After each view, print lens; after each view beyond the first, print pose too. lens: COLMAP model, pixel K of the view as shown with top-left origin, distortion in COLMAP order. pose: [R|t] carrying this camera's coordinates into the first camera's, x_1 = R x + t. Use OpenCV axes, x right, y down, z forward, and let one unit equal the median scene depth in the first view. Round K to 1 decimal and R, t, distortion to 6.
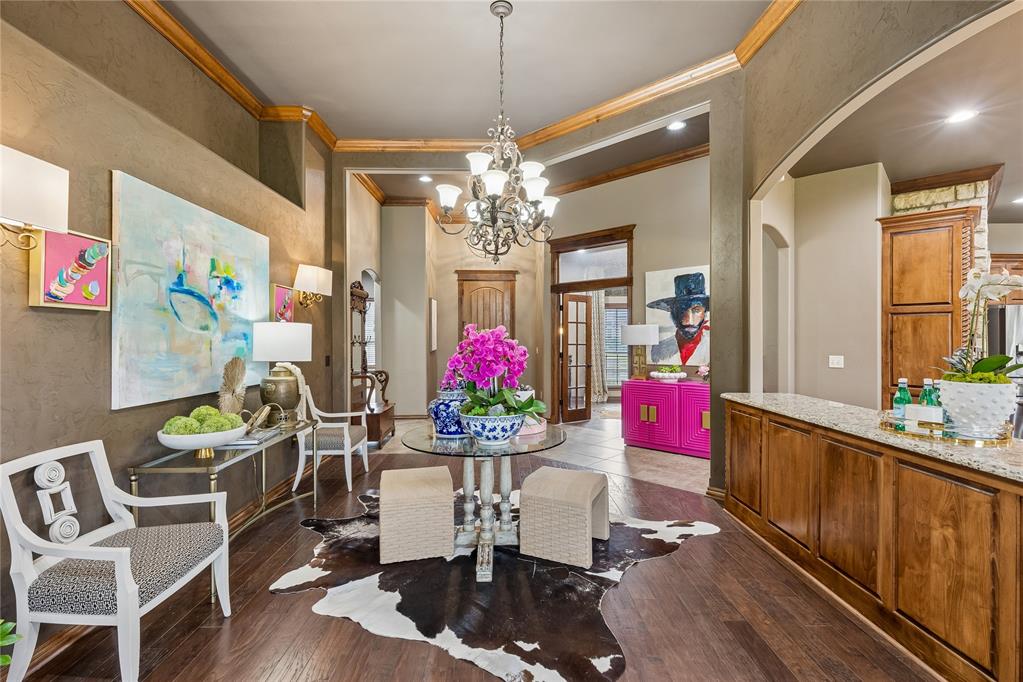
lens RADIAL K [[466.8, 0, 515.2], [0, 466.8, 339.9], [0, 0, 1]] dist [-0.002240, 0.000042]
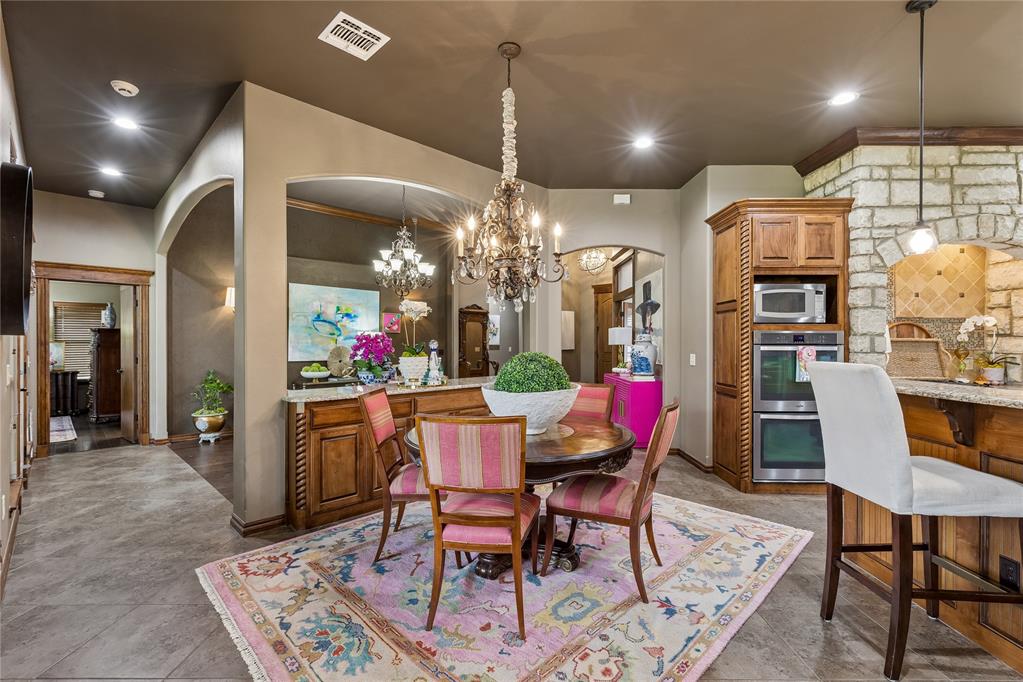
lens RADIAL K [[466.8, 0, 515.2], [0, 466.8, 339.9], [0, 0, 1]] dist [-0.002240, 0.000042]
pose [[0.703389, 0.004898, -0.710788, 1.789969], [-0.009437, 0.999952, -0.002448, 0.000867], [0.710742, 0.008429, 0.703402, -0.069944]]
